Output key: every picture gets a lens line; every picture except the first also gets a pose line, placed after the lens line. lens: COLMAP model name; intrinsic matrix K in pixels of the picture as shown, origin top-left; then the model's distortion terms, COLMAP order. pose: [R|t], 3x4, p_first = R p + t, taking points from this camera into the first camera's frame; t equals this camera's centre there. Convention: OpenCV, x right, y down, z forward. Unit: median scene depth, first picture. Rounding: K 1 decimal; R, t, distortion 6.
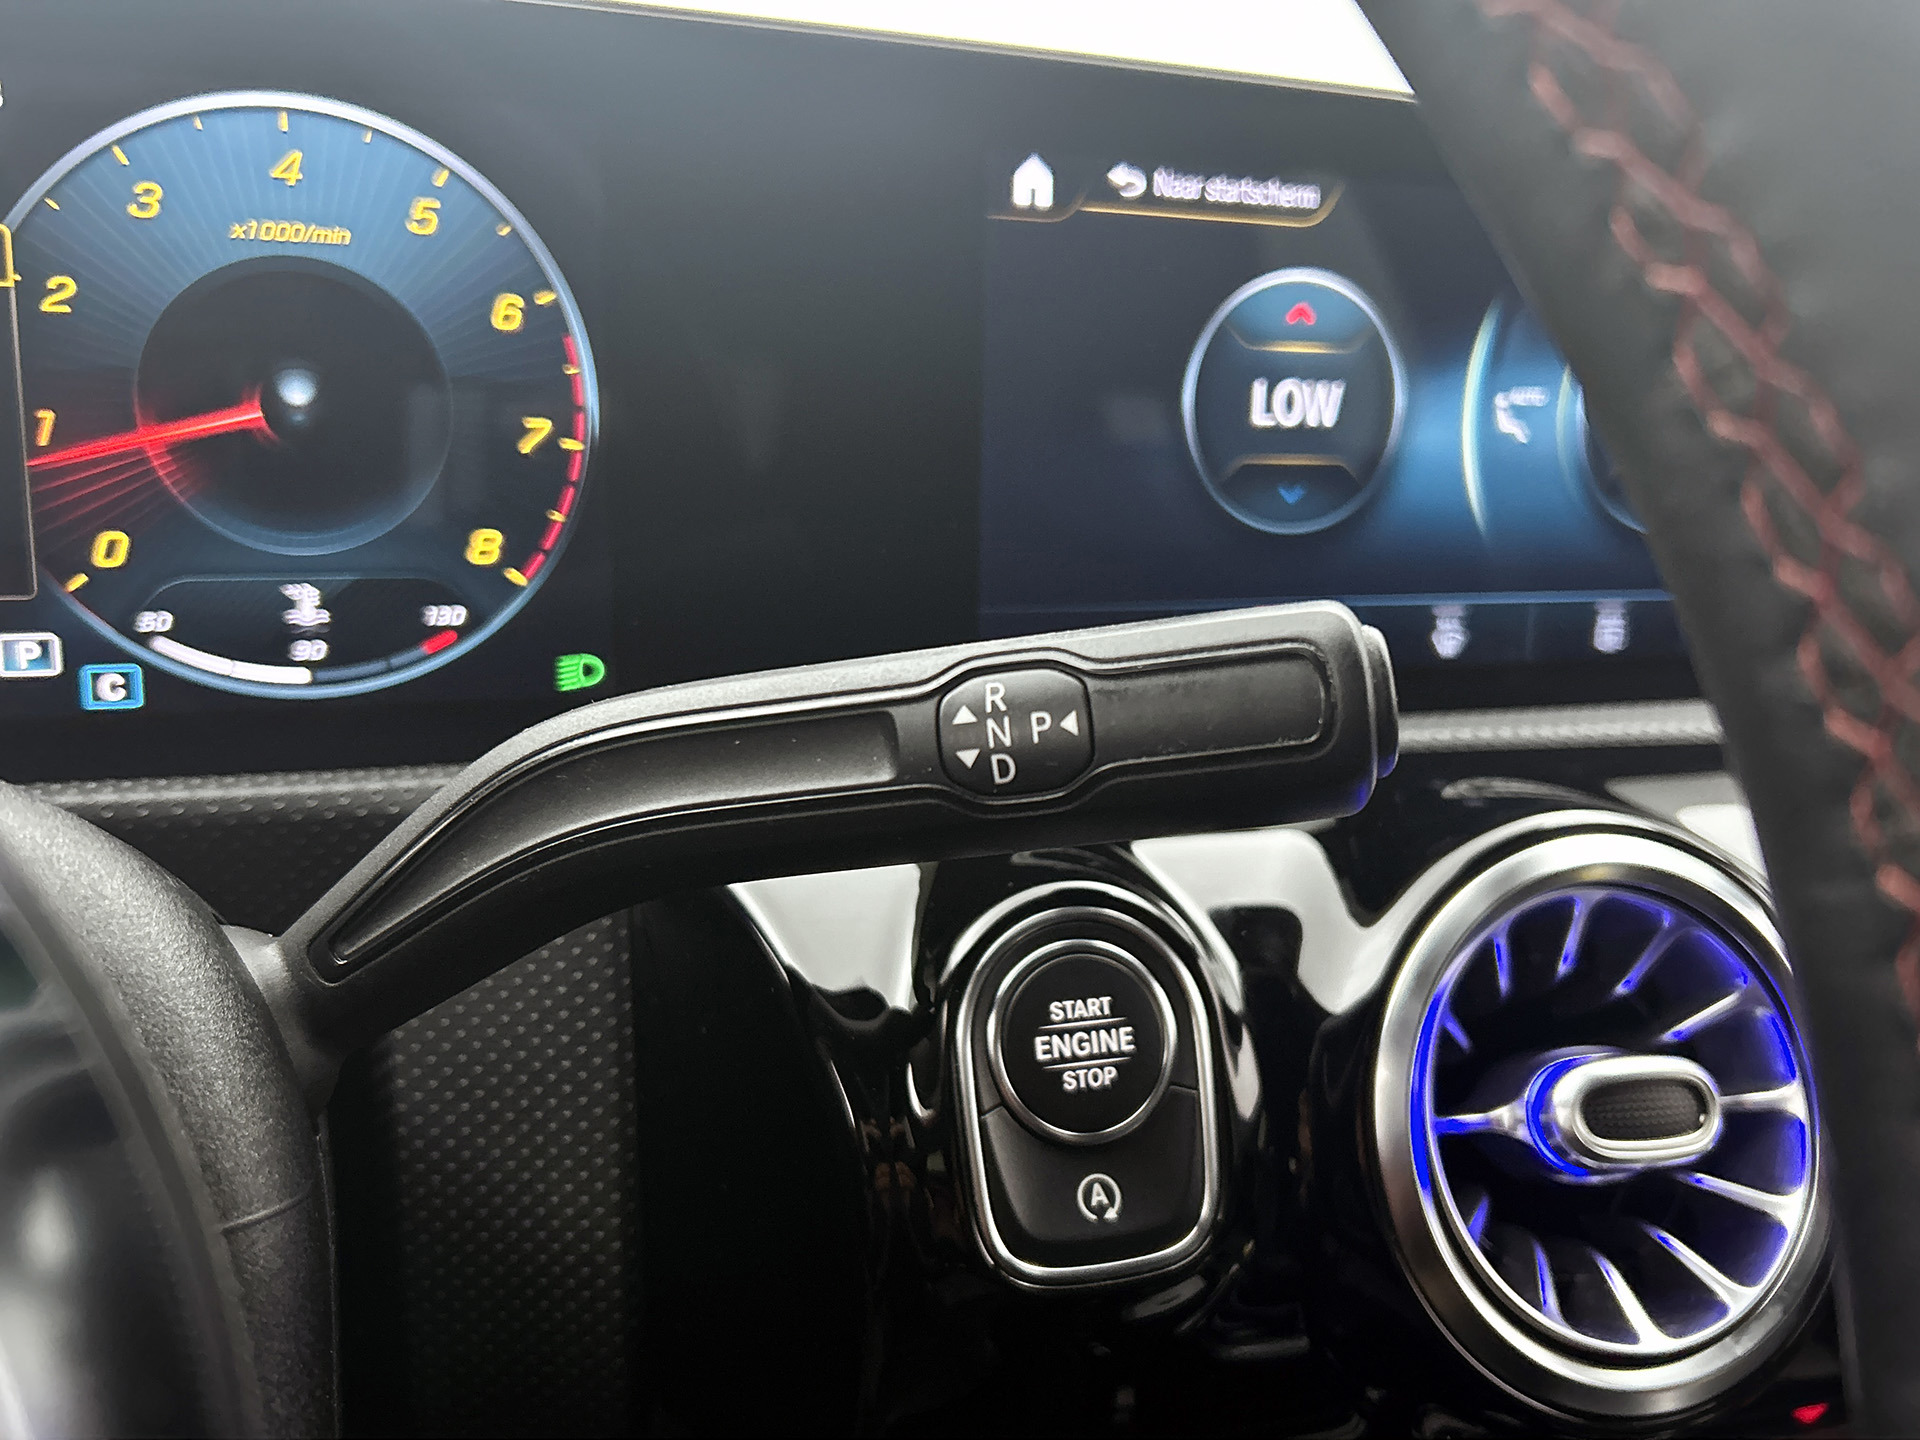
lens RADIAL K [[1721.0, 0, 972.4], [0, 1721.0, 717.8], [0, 0, 1]] dist [0.002275, 0.002653]
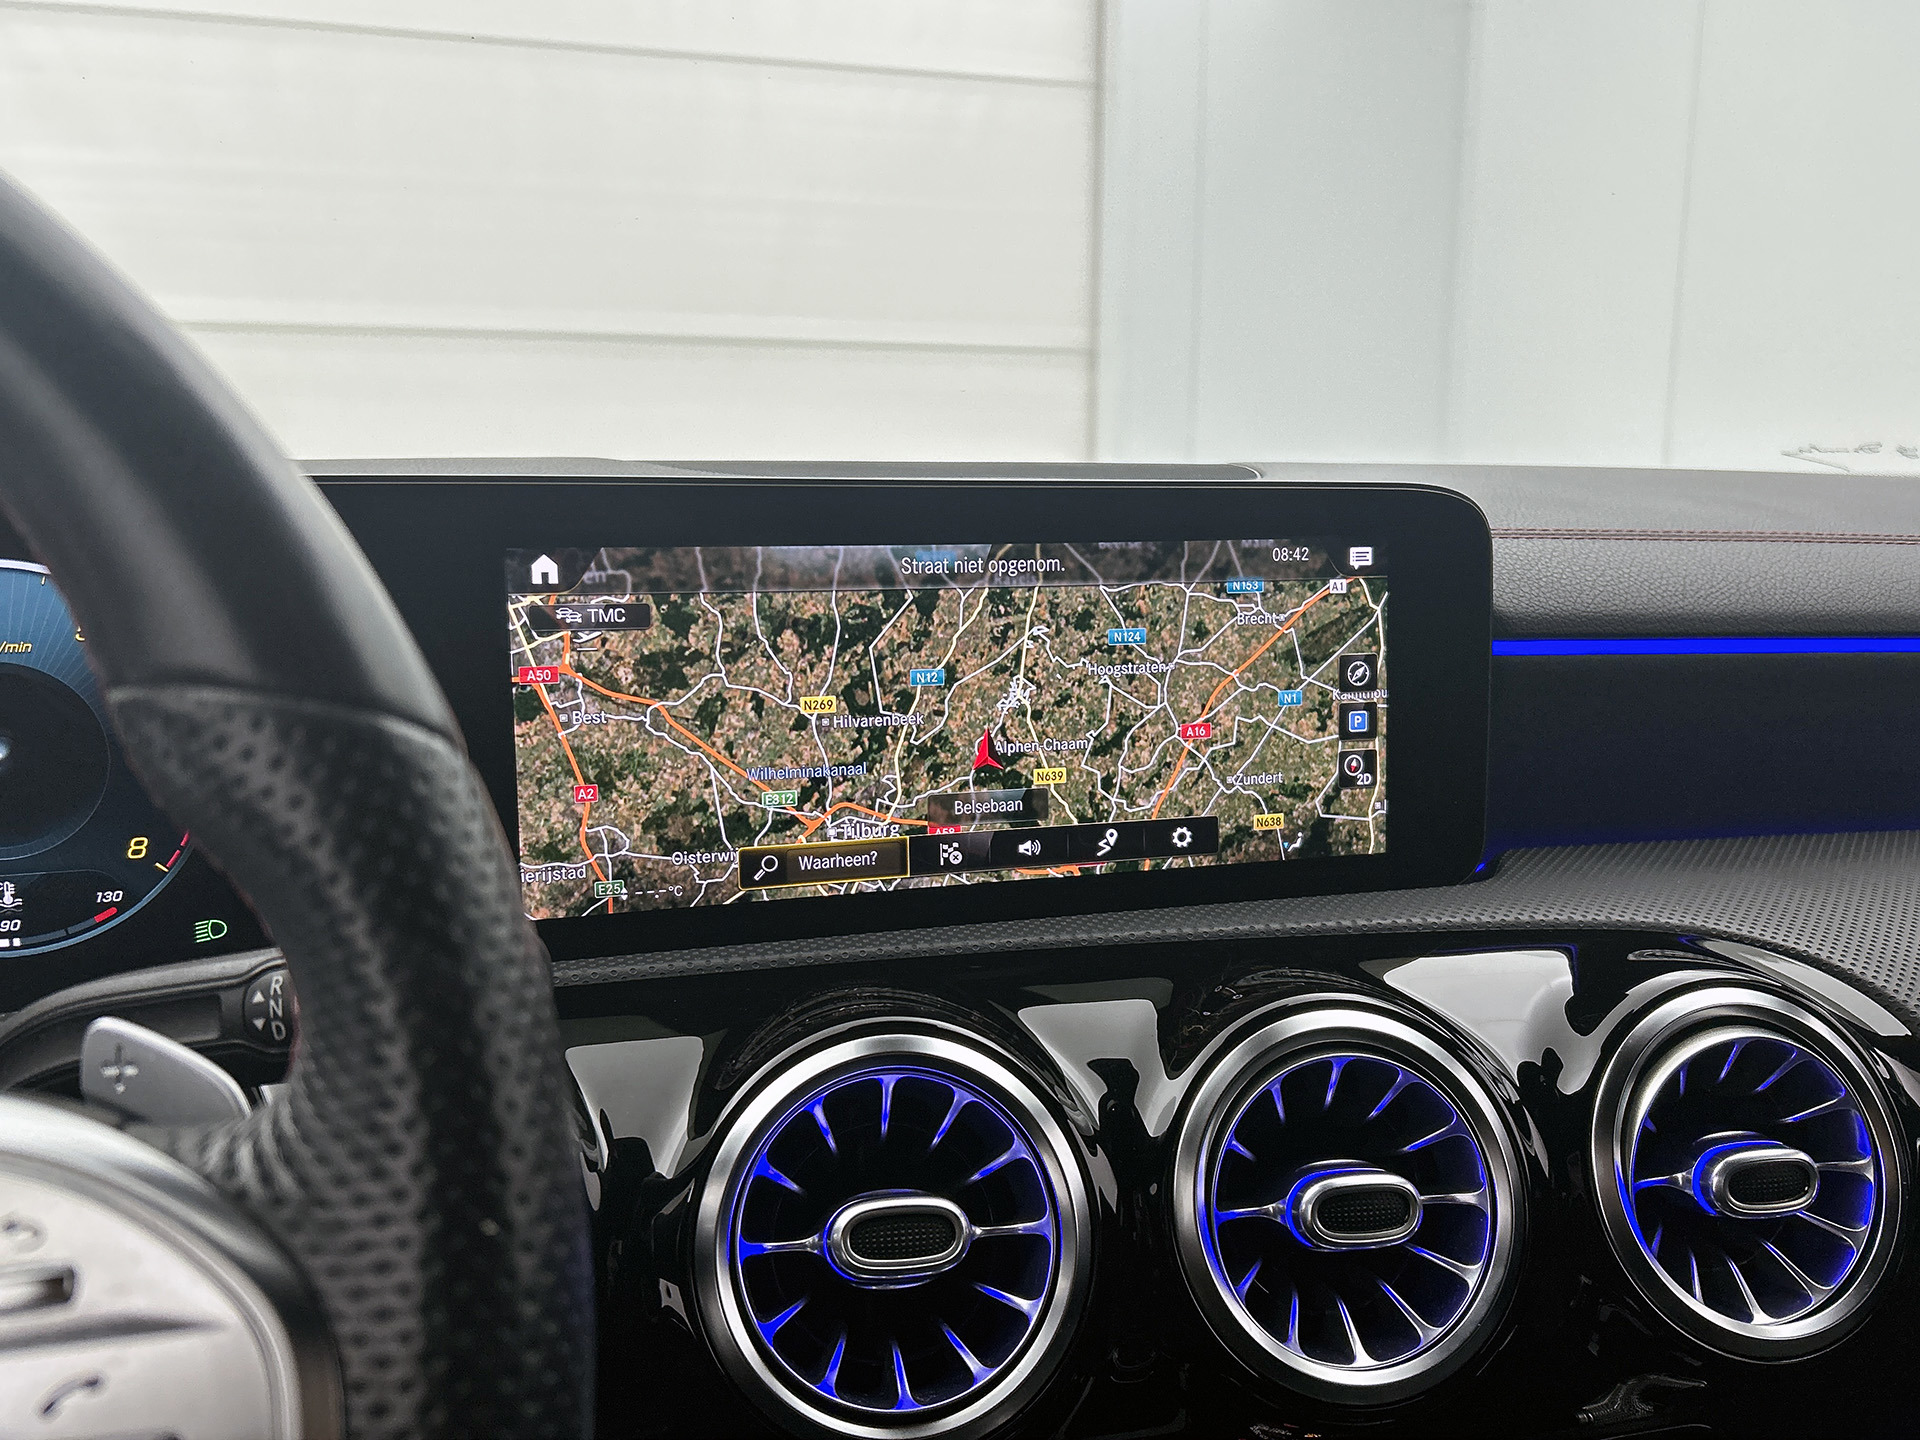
lens RADIAL K [[1614.1, 0, 953.9], [0, 1614.1, 710.9], [0, 0, 1]] dist [0.043784, -0.045769]
pose [[0.996926, -0.032640, -0.071226, 0.525376], [0.026720, 0.996230, -0.082536, -0.086466], [0.073651, 0.080379, 0.994040, -0.331937]]
